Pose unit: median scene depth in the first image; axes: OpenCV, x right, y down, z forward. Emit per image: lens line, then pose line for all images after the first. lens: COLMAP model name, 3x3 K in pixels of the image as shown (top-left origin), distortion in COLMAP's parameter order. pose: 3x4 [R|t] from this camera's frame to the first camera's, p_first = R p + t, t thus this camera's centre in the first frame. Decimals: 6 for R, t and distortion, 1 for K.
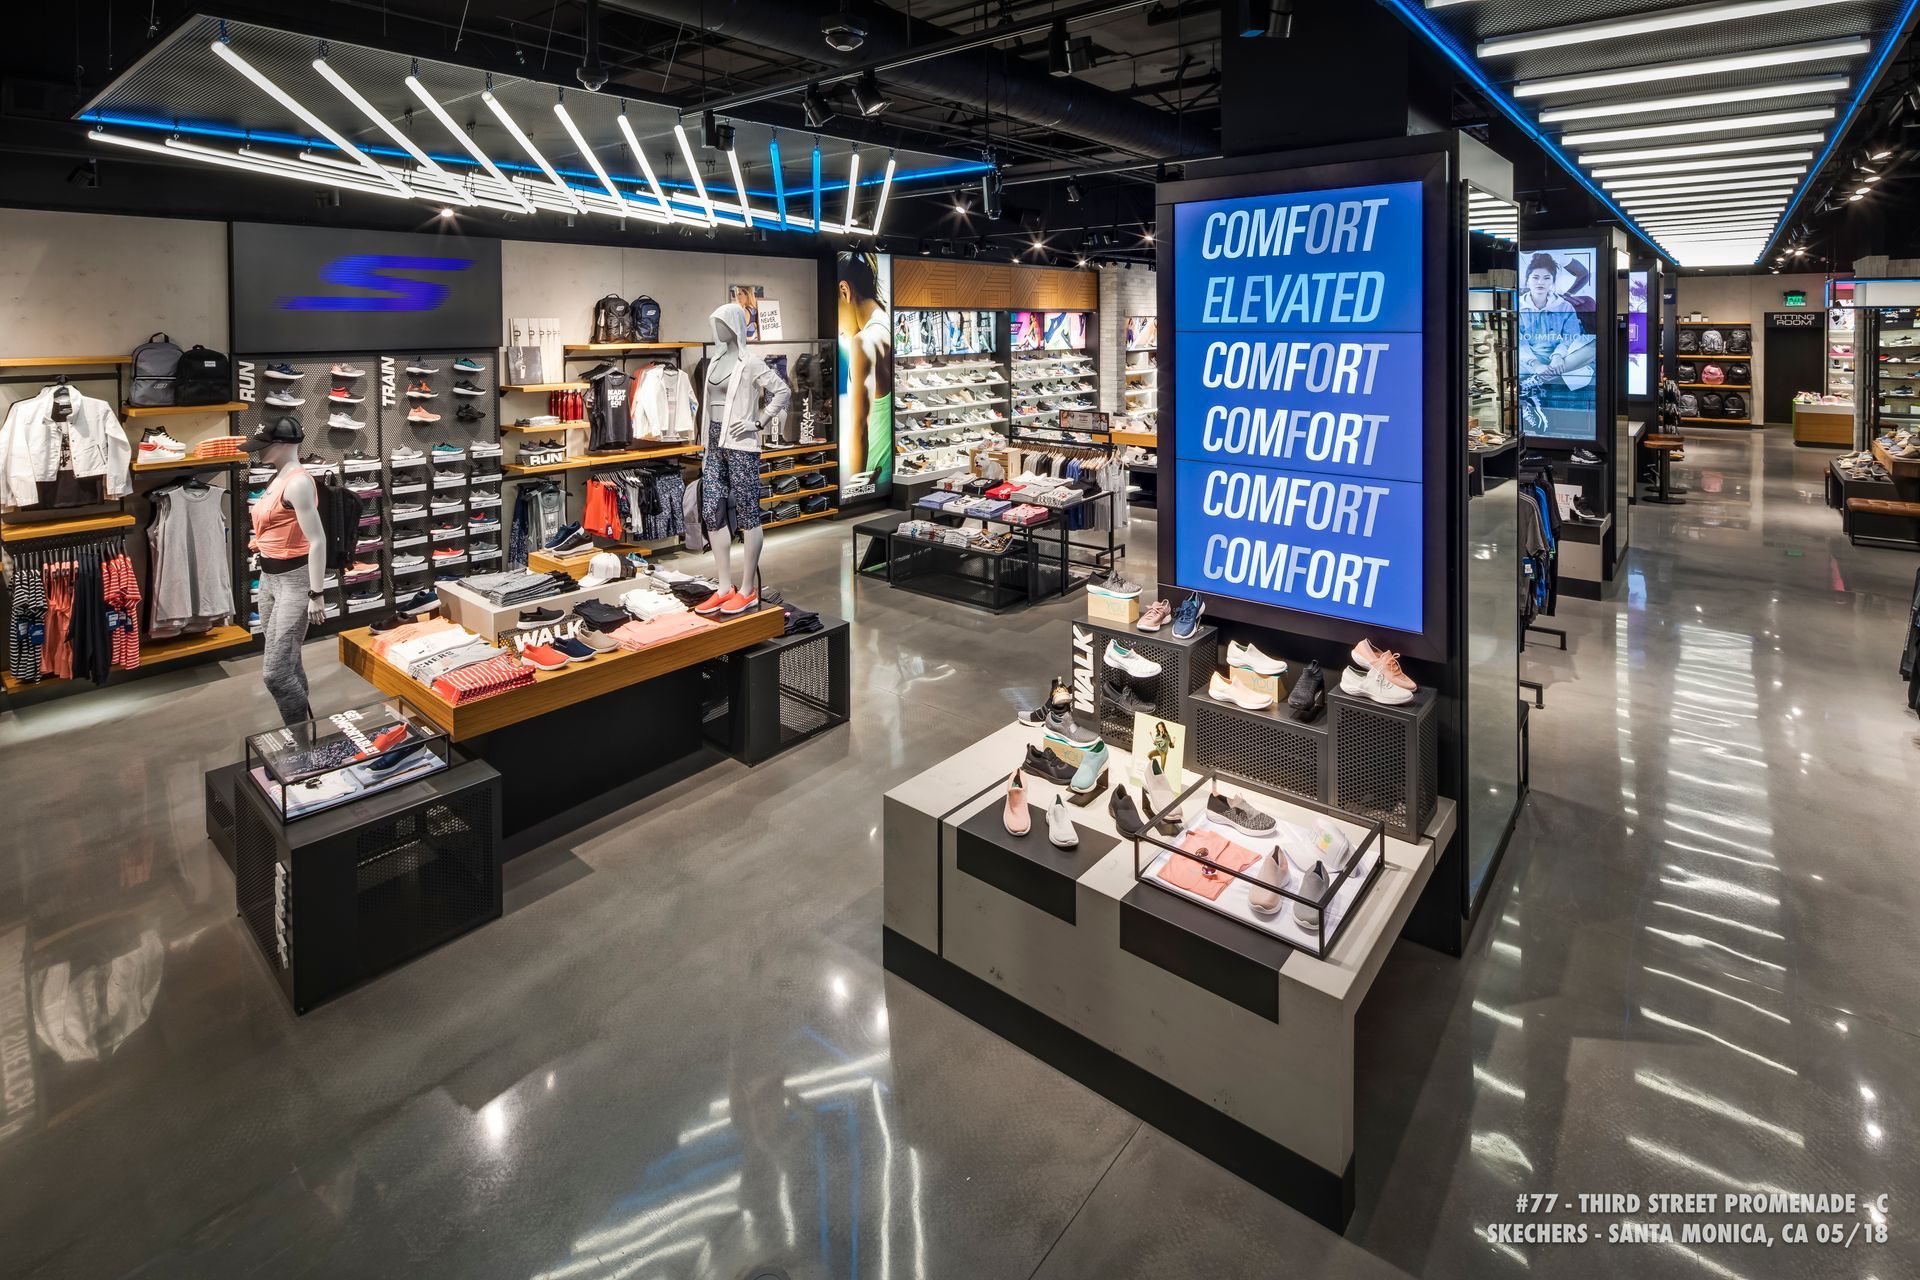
lens RADIAL K [[923.0, 0, 966.3], [0, 923.0, 326.0], [0, 0, 1]] dist [0.000120, -0.000456]
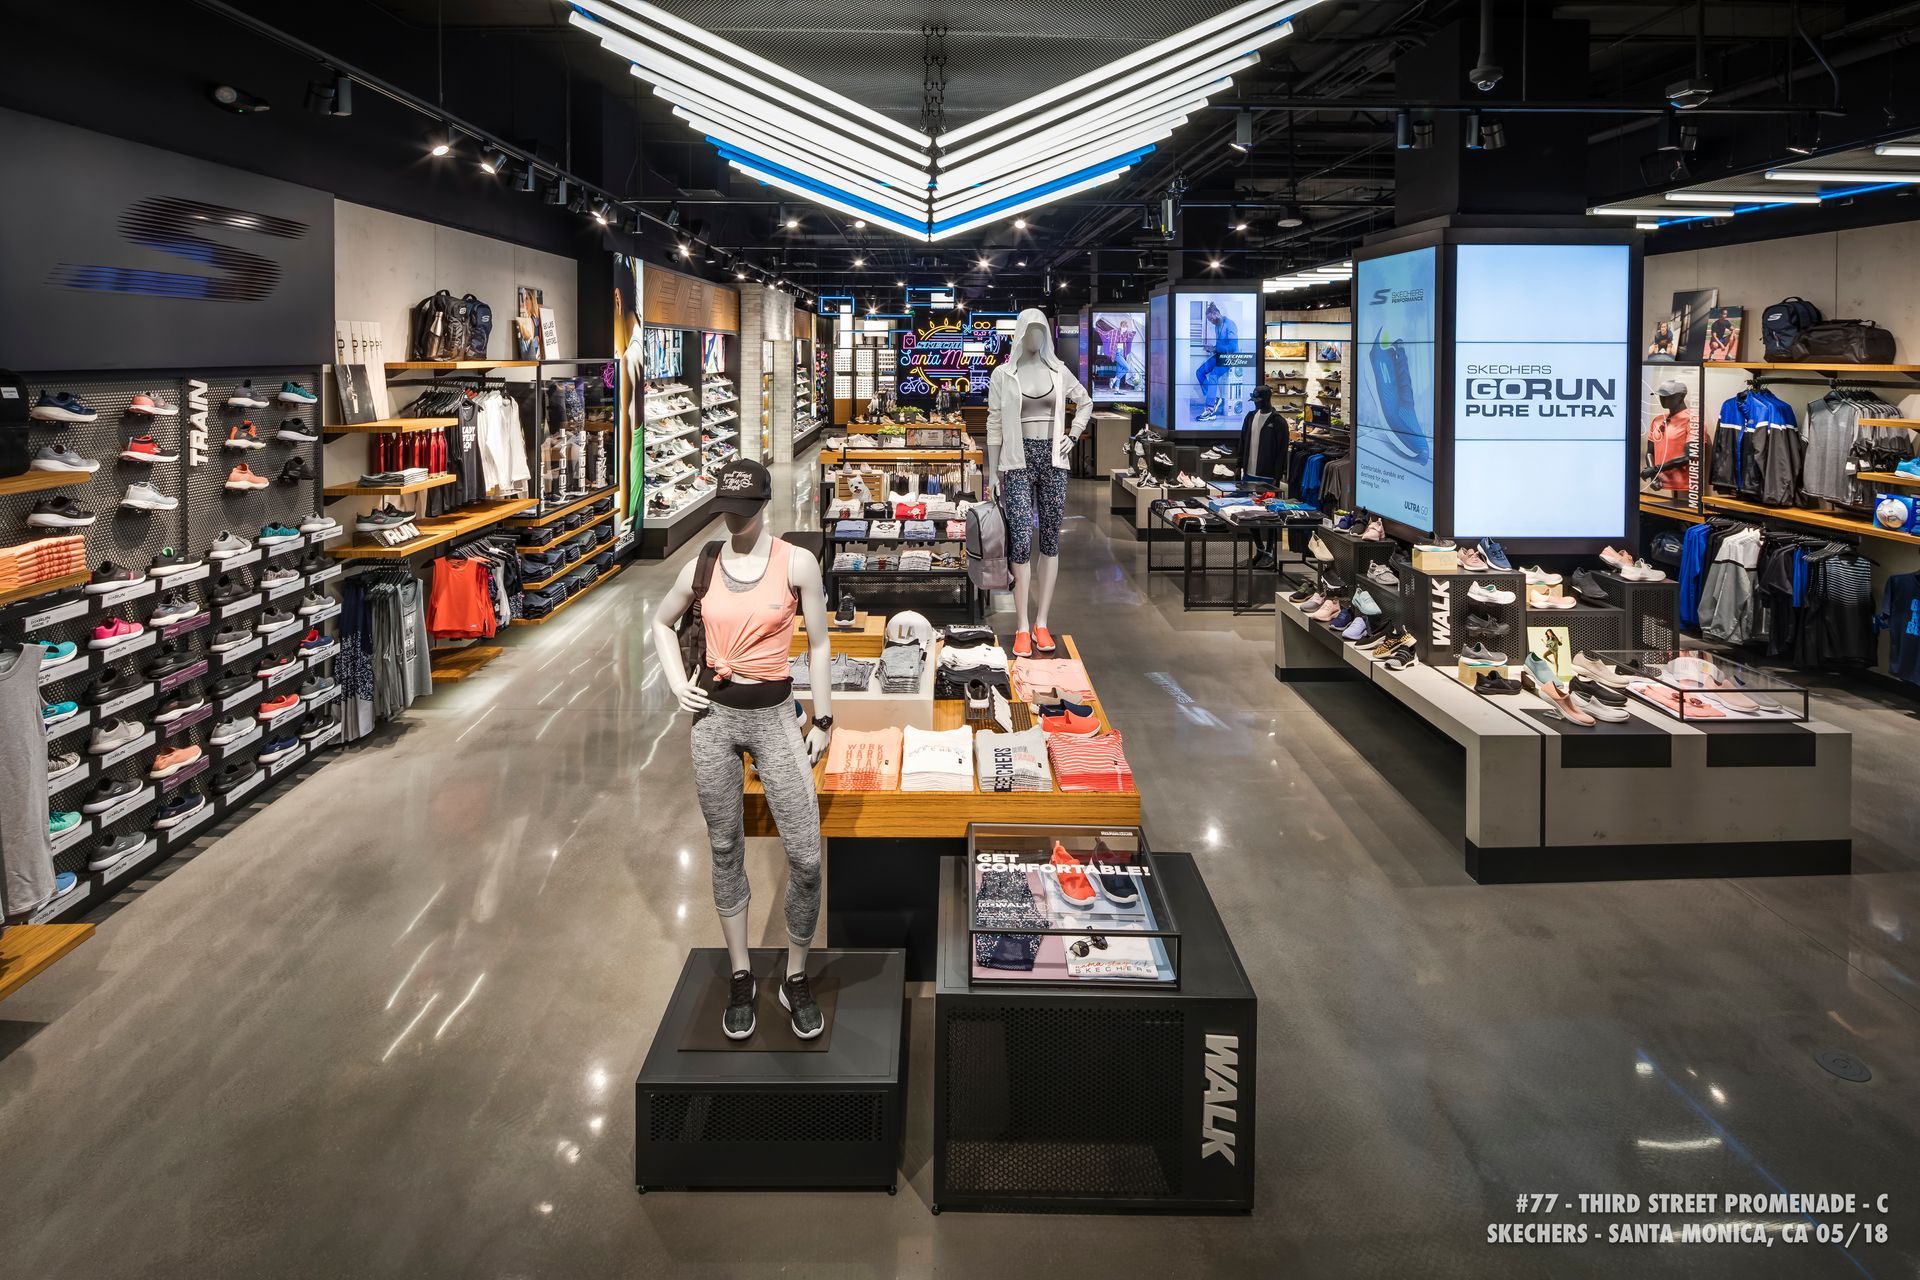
lens RADIAL K [[919.0, 0, 953.1], [0, 919.0, 357.7], [0, 0, 1]] dist [-0.000451, -0.000602]
pose [[0.760562, 0.002947, 0.649258, -0.592561], [-0.004099, 0.999992, 0.000263, 0.016221], [-0.649252, -0.002861, 0.760568, 0.245222]]
